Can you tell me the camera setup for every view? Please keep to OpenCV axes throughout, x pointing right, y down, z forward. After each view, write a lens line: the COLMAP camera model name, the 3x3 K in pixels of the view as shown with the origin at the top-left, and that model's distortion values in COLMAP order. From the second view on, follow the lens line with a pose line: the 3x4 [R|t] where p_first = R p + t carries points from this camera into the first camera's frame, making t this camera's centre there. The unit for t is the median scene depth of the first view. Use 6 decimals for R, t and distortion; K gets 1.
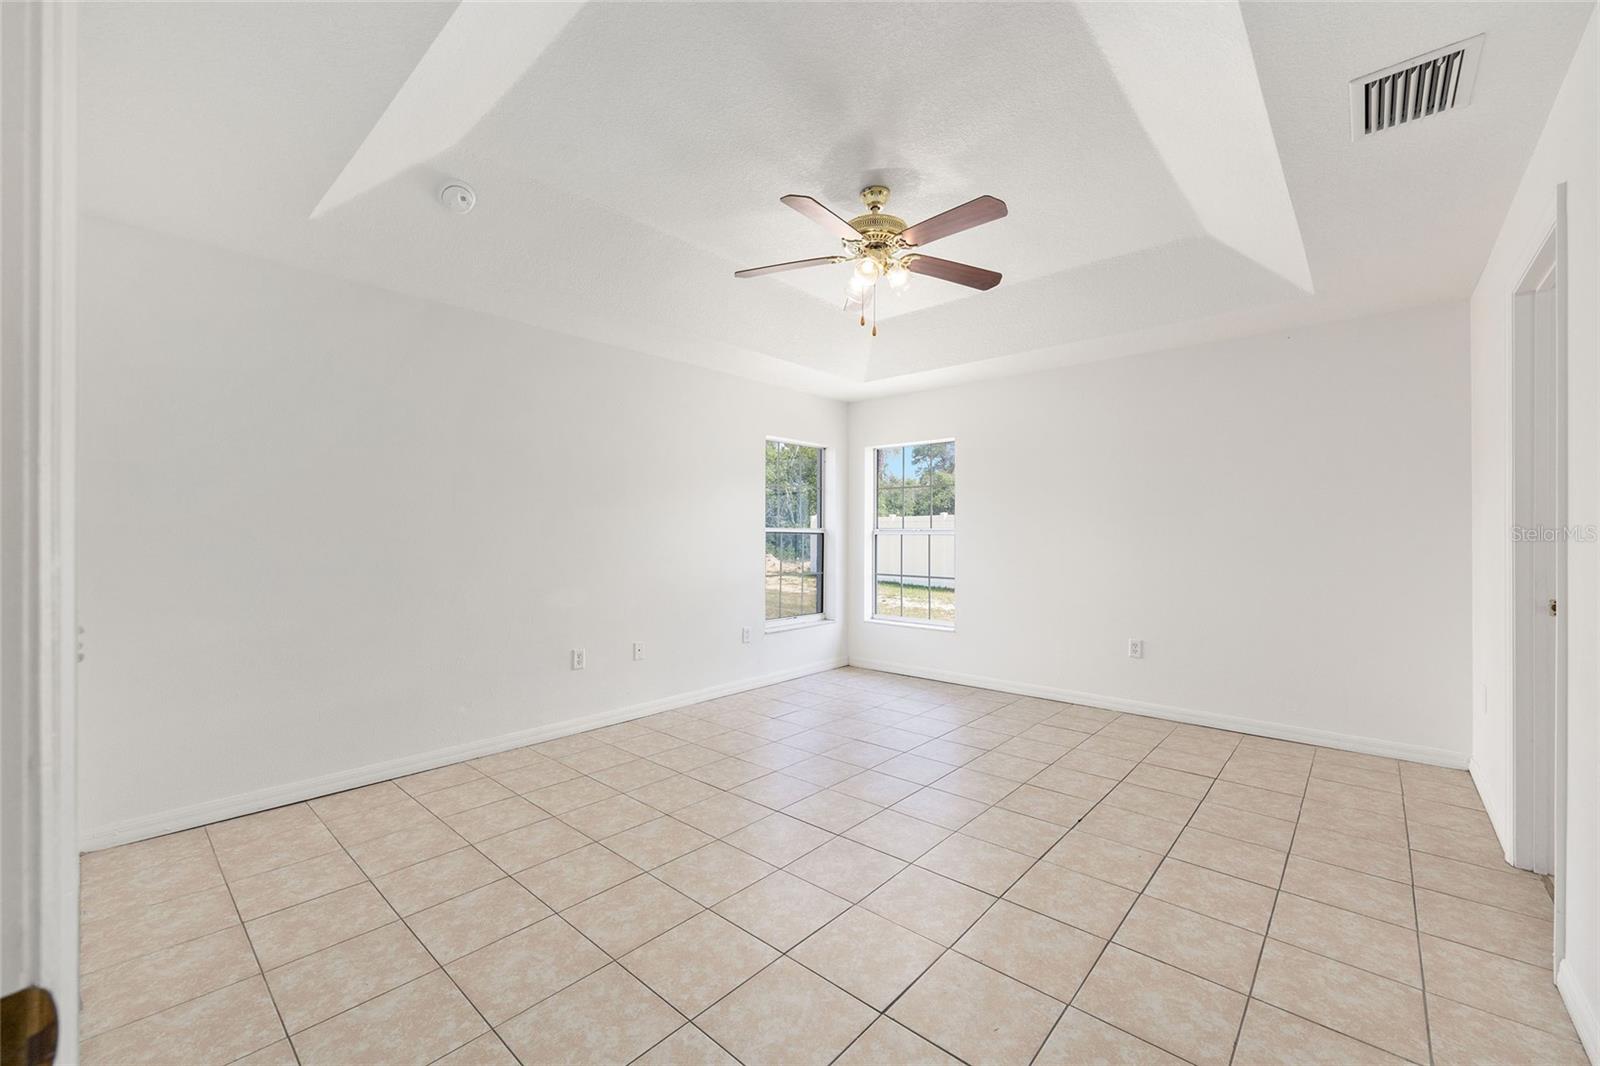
lens RADIAL K [[644.0, 0, 803.0], [0, 644.0, 533.2], [0, 0, 1]] dist [-0.000107, 0.000167]
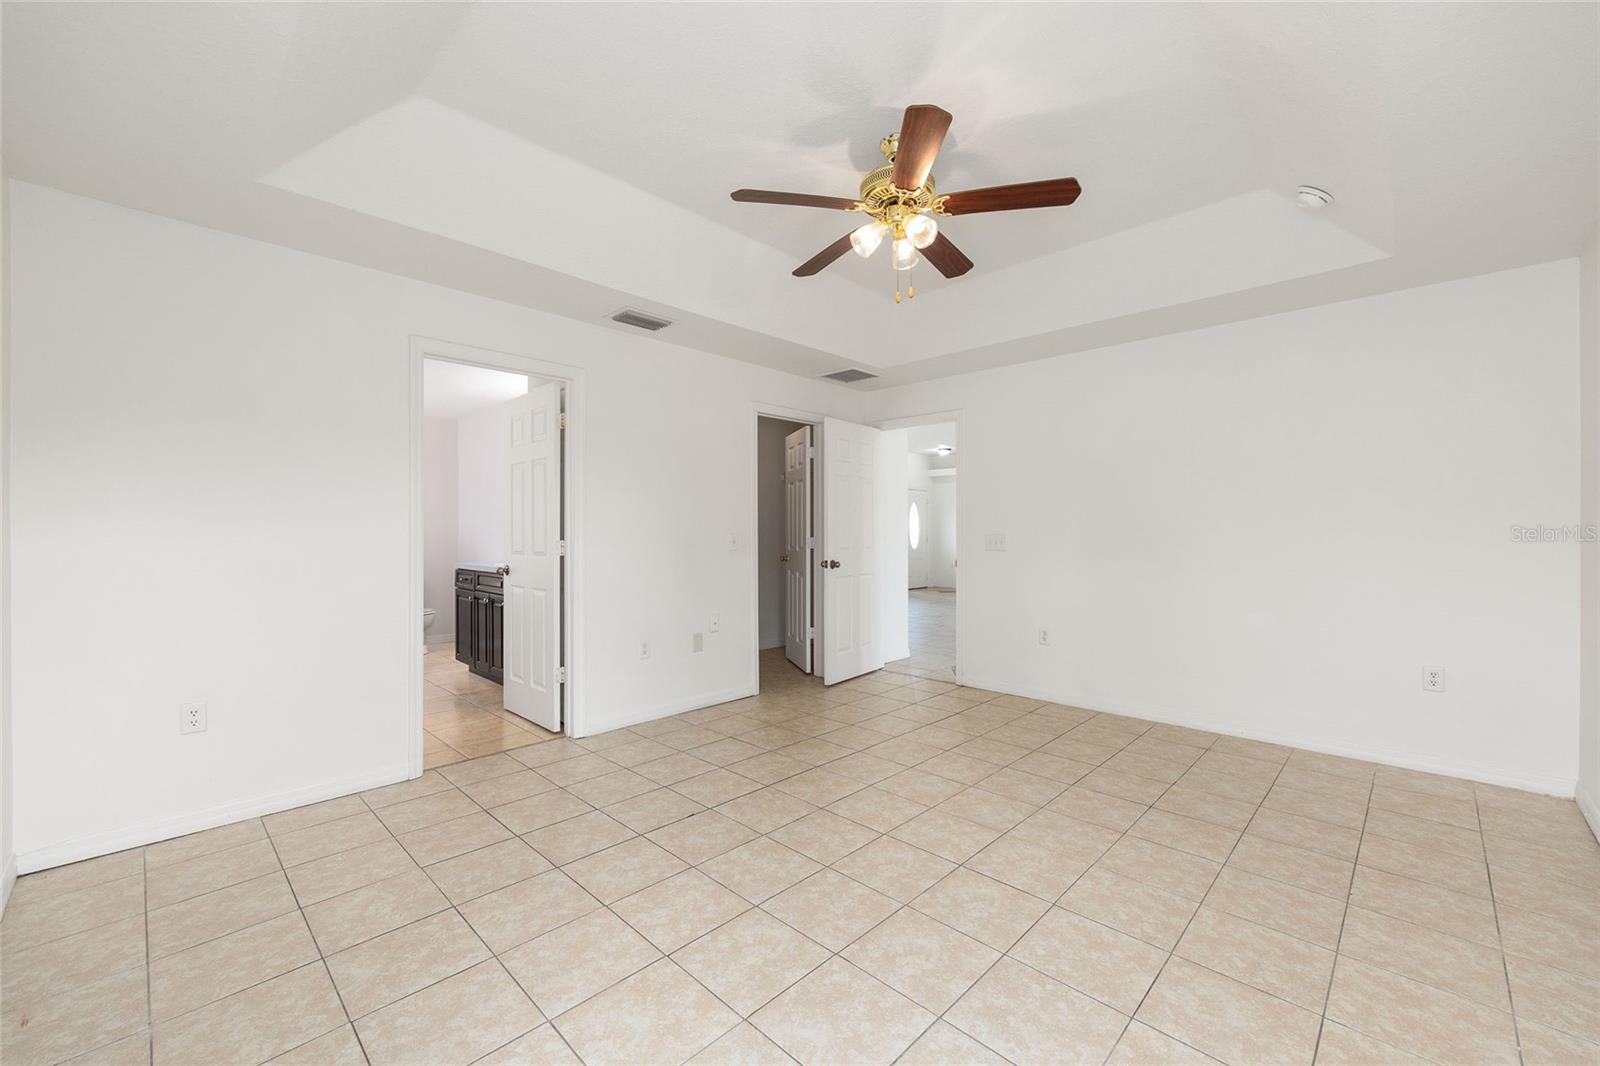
lens RADIAL K [[644.0, 0, 803.0], [0, 644.0, 533.2], [0, 0, 1]] dist [-0.000107, 0.000167]
pose [[-0.999011, 0.000224, 0.044457, 0.226596], [0.000320, 0.999998, 0.002155, 0.005745], [-0.044456, 0.002167, -0.999009, 2.123639]]
